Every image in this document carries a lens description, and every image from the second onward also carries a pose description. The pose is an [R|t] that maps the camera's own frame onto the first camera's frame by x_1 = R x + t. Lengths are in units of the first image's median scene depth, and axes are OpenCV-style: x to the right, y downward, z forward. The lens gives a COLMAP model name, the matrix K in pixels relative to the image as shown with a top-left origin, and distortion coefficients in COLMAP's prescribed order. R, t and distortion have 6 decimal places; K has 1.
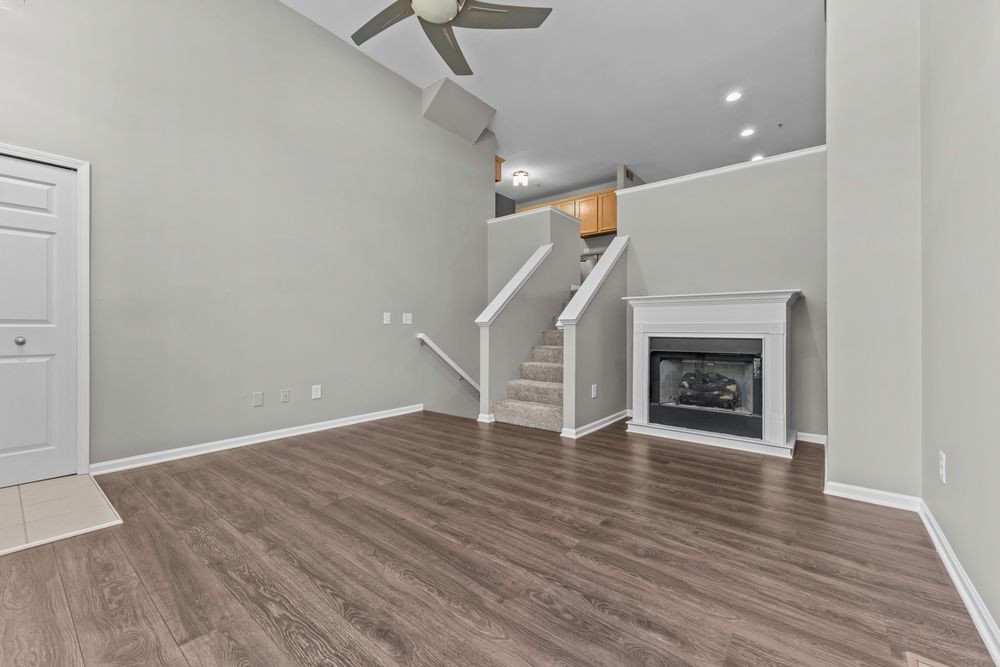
lens RADIAL K [[401.6, 0, 497.6], [0, 401.6, 337.9], [0, 0, 1]] dist [0.011125, -0.000033]
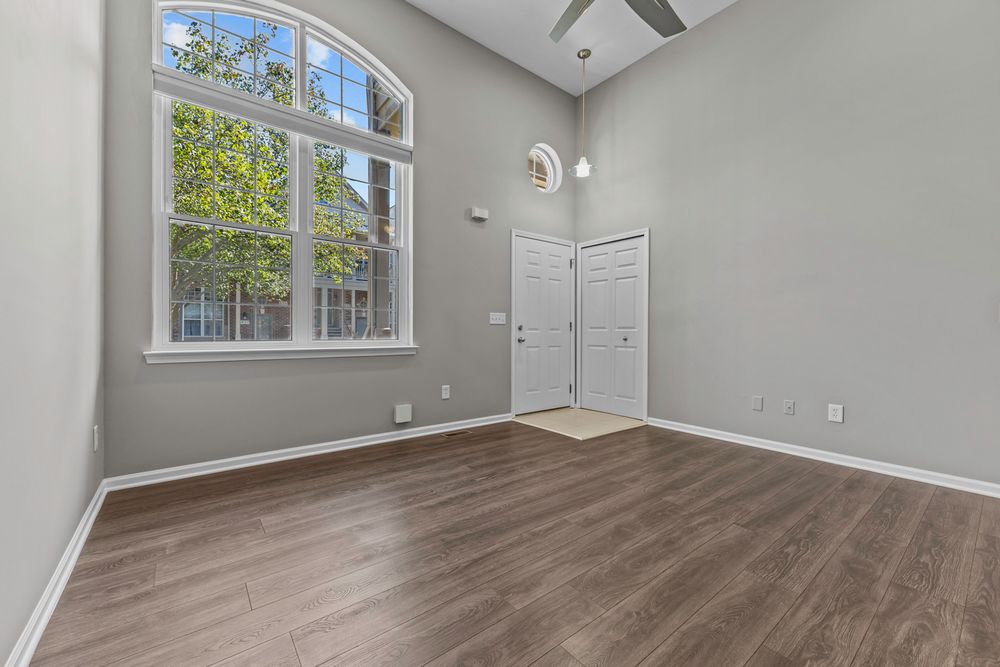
lens RADIAL K [[401.6, 0, 497.6], [0, 401.6, 337.9], [0, 0, 1]] dist [0.011125, -0.000033]
pose [[-0.231596, 0.010152, -0.972759, 0.773491], [-0.026724, 0.999502, 0.016793, -0.008625], [0.972445, 0.029885, -0.231209, 0.928683]]
